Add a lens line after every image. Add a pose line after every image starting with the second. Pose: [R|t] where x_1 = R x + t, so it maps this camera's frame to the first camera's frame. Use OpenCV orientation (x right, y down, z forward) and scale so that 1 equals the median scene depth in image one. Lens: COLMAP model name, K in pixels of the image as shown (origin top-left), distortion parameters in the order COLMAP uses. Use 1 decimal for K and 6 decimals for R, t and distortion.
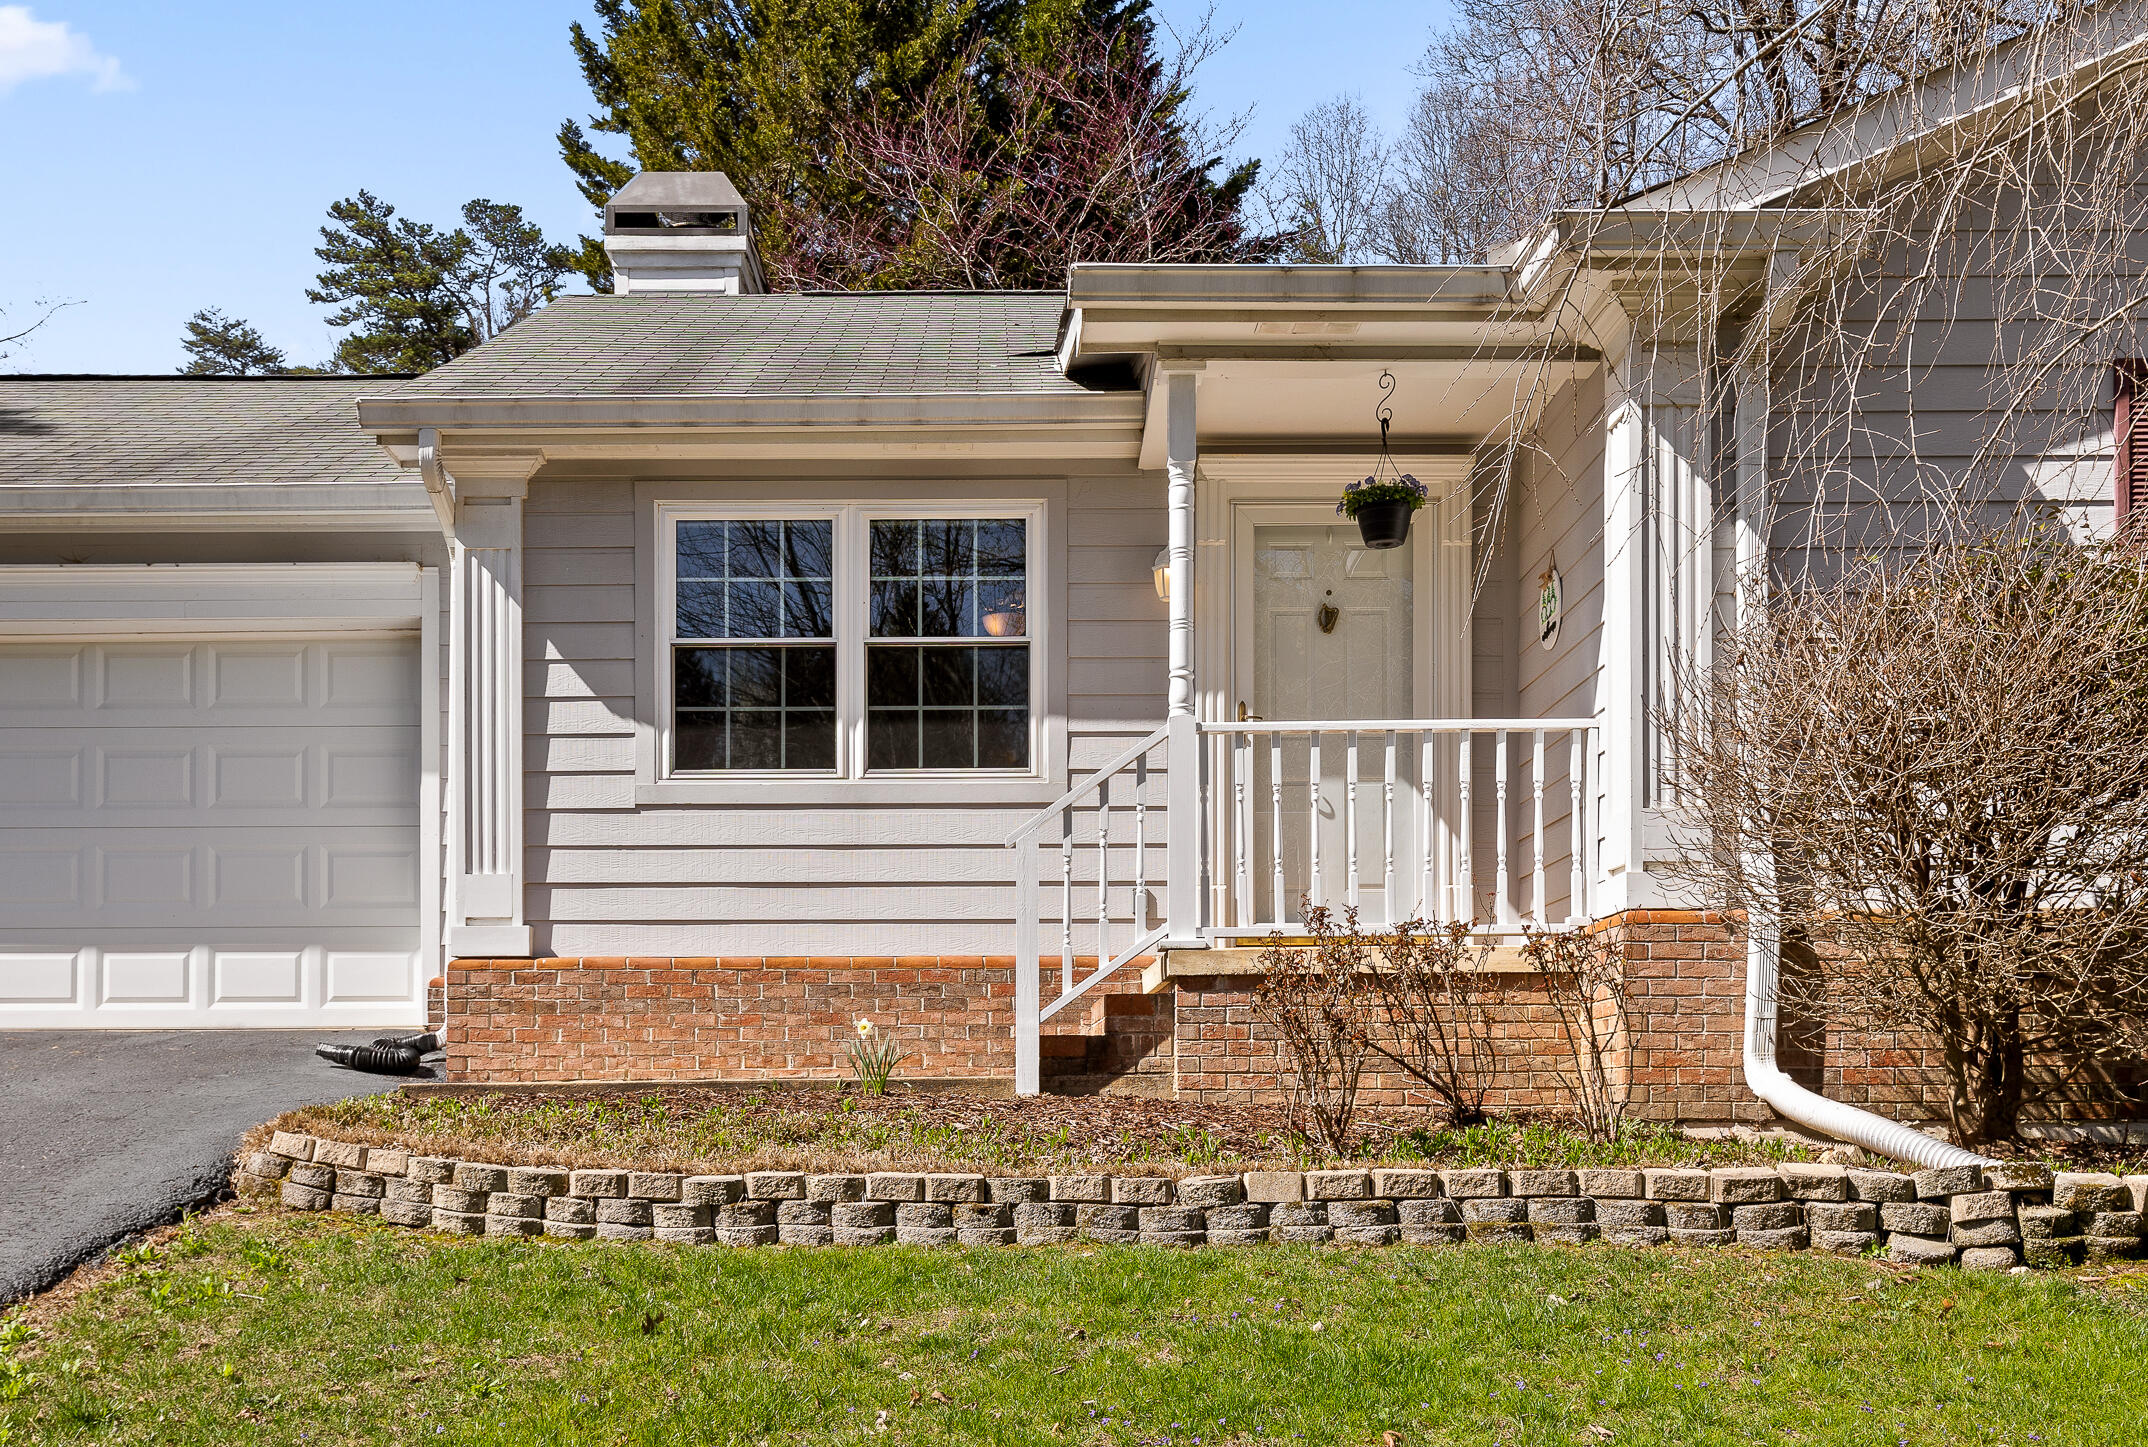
lens RADIAL K [[2108.4, 0, 1044.3], [0, 2108.4, 1117.2], [0, 0, 1]] dist [-0.003262, 0.000000]
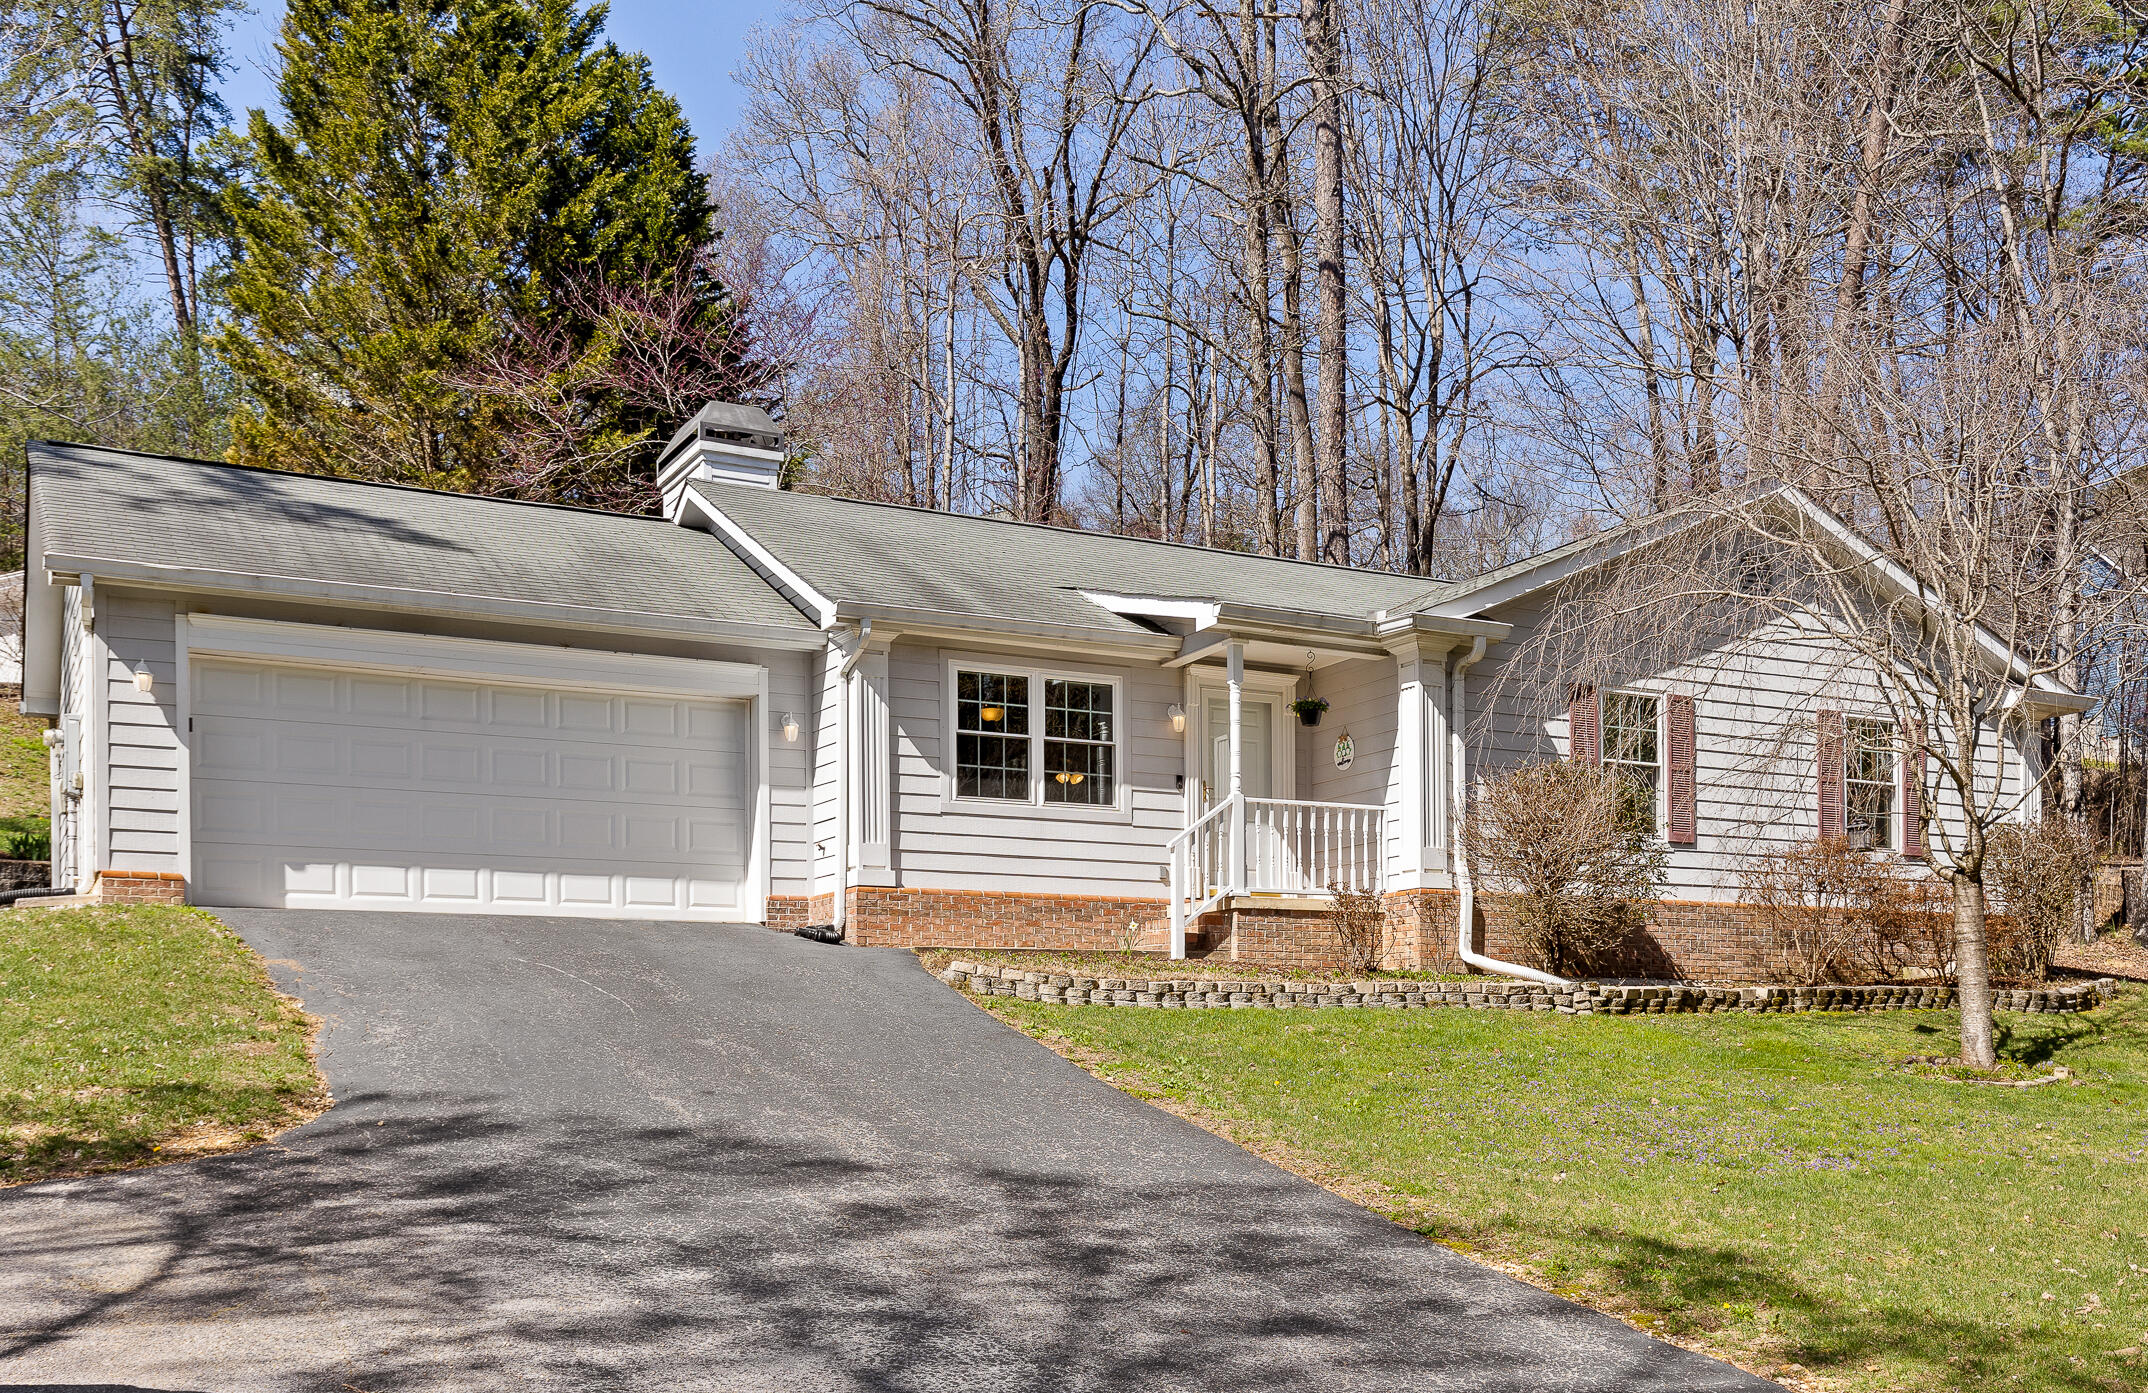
lens RADIAL K [[1999.1, 0, 1182.4], [0, 1999.1, 1078.8], [0, 0, 1]] dist [-0.003082, 0.000000]
pose [[0.873952, -0.004727, 0.485990, -0.916642], [0.001396, 0.999973, 0.007215, 0.090175], [-0.486011, -0.005627, 0.873935, -0.761705]]
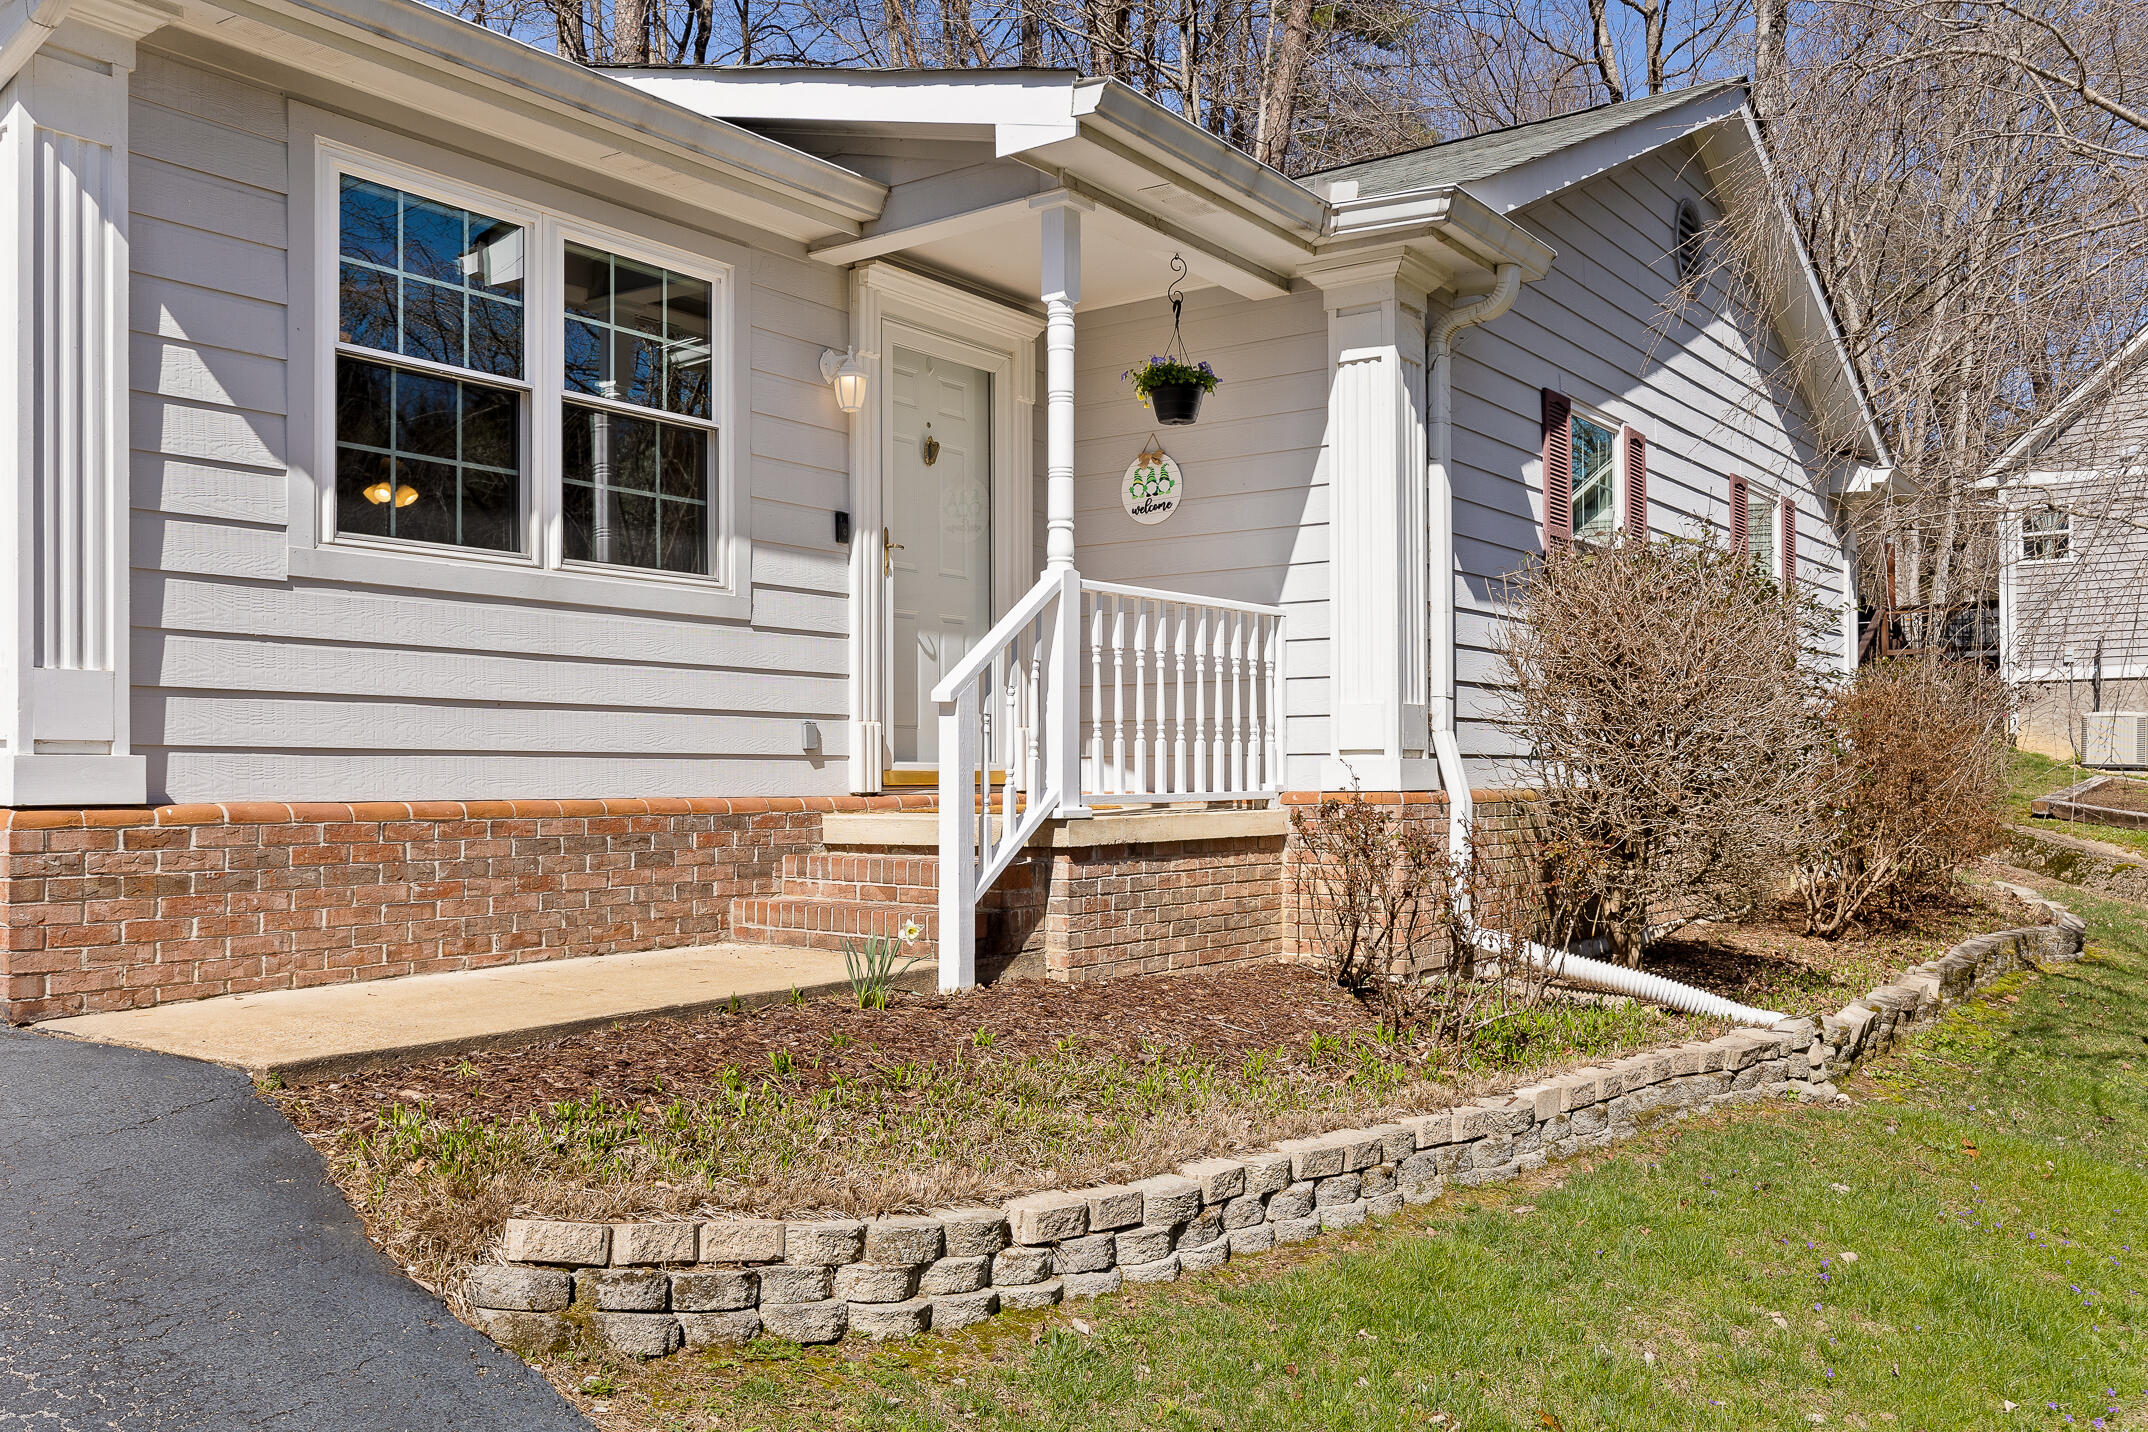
lens RADIAL K [[1777.5, 0, 1041.6], [0, 1777.5, 758.8], [0, 0, 1]] dist [0.001724, 0.003394]
pose [[0.602696, 0.012731, 0.797869, -0.505252], [-0.004614, 0.999912, -0.012470, -0.084443], [-0.797957, 0.003834, 0.602702, 0.467663]]
